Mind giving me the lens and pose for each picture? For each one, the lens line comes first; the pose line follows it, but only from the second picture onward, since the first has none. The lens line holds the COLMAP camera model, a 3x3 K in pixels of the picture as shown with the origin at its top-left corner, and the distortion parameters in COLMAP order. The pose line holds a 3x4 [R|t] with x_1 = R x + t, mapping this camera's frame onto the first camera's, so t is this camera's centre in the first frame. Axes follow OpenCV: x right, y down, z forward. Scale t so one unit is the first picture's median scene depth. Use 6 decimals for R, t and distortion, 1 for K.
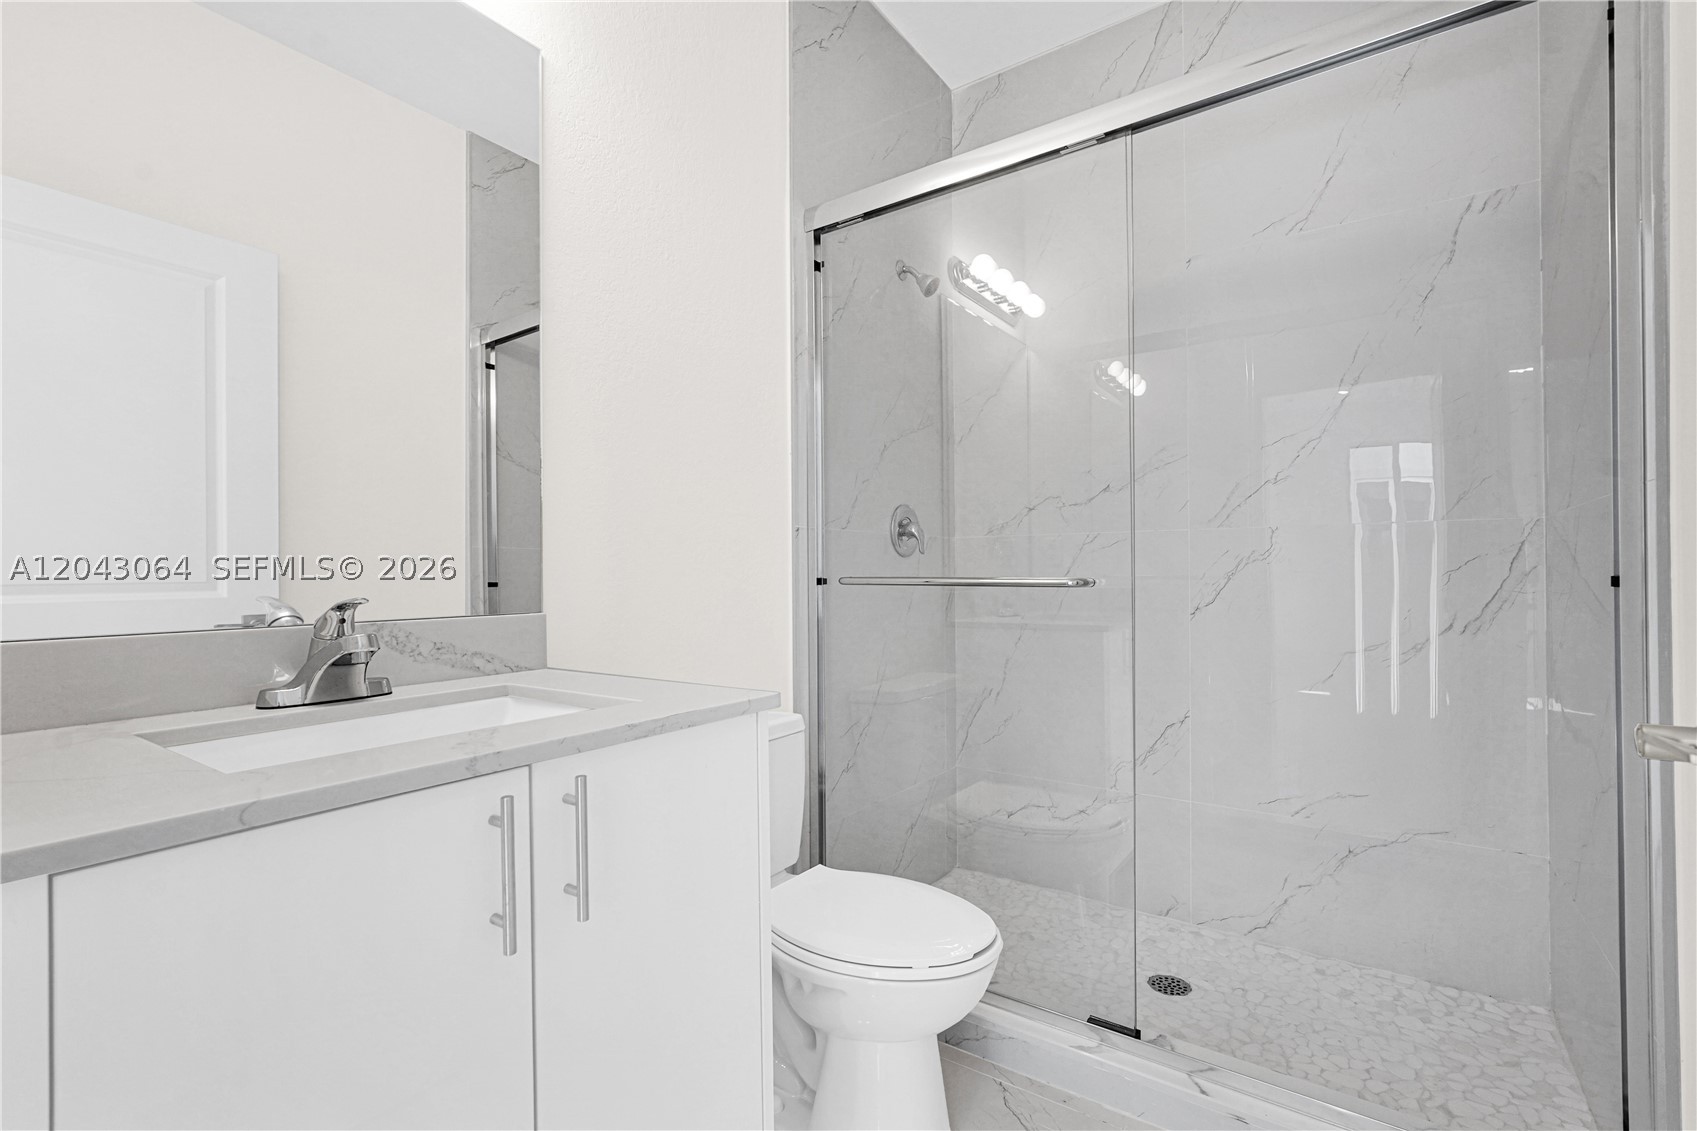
lens RADIAL K [[765.9, 0, 843.1], [0, 765.9, 565.3], [0, 0, 1]] dist [-0.010775, 0.007390]
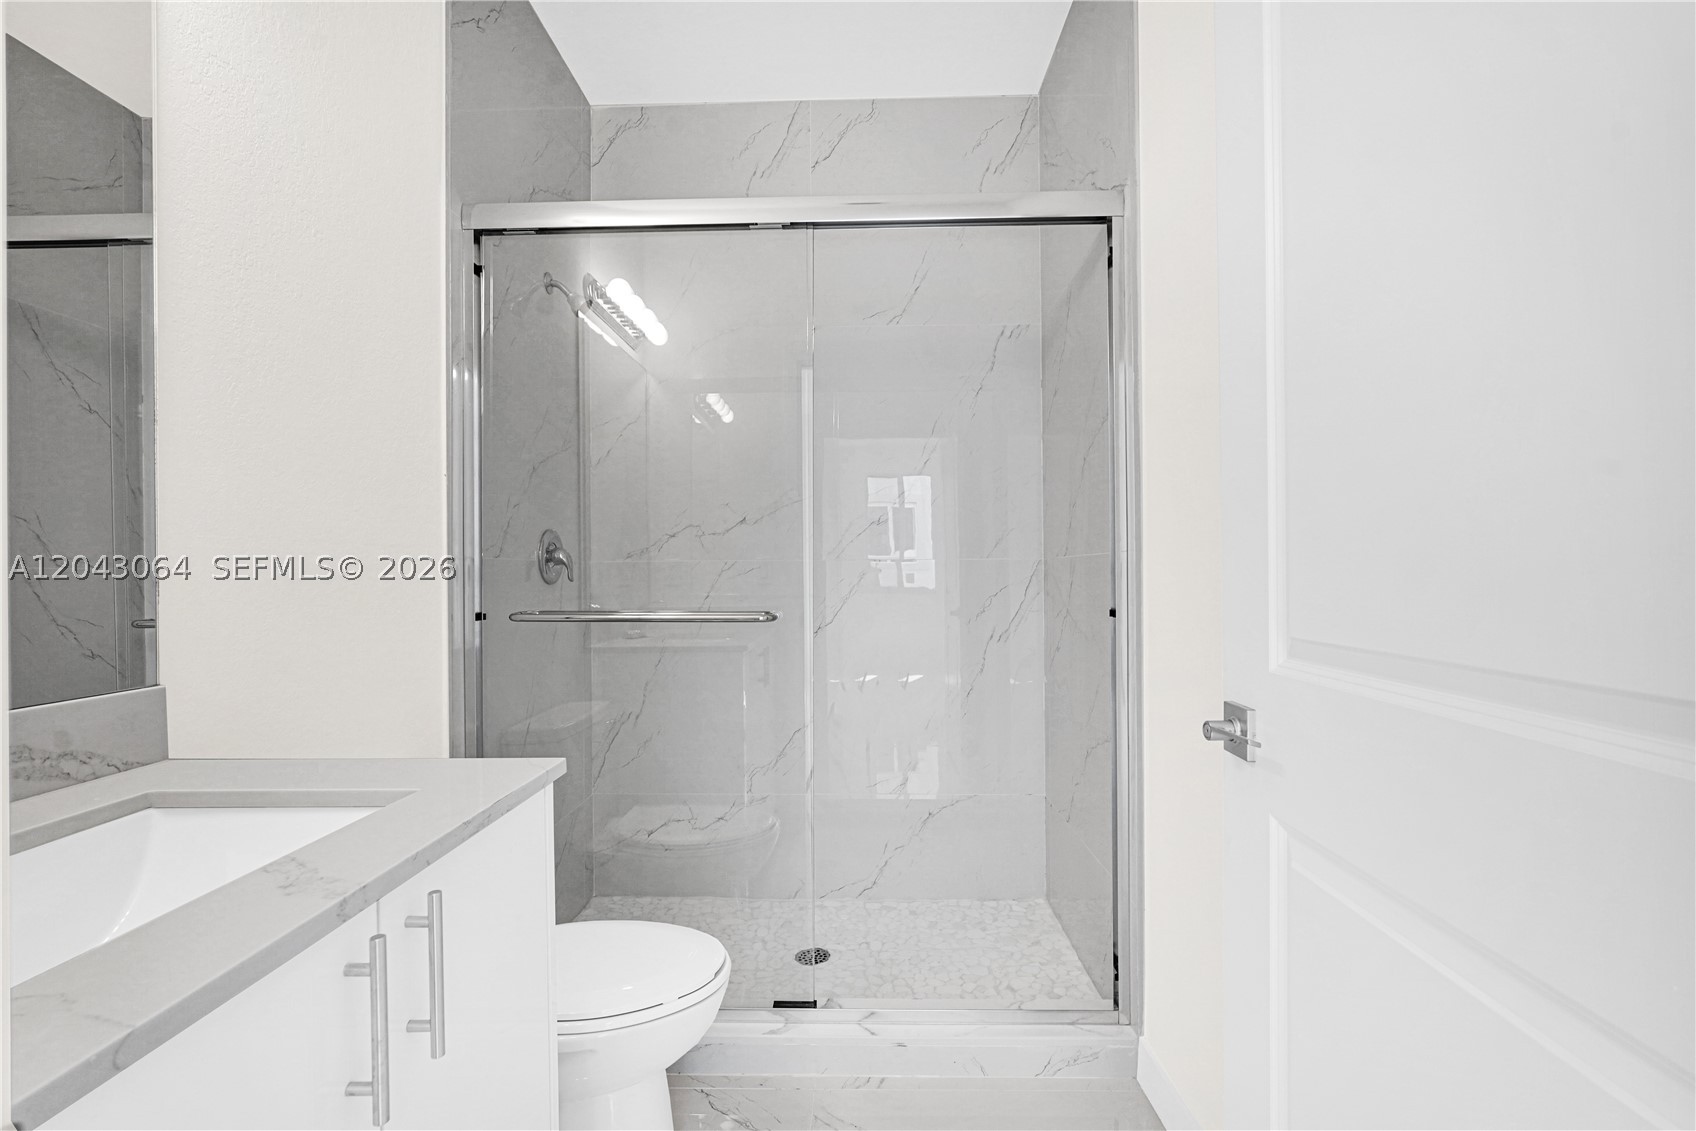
lens RADIAL K [[765.5, 0, 847.1], [0, 765.5, 566.2], [0, 0, 1]] dist [-0.010775, 0.007390]
pose [[0.831860, 0.005007, 0.554963, -0.179809], [-0.003746, 0.999987, -0.003408, -0.040111], [-0.554973, 0.000756, 0.831868, 0.003397]]
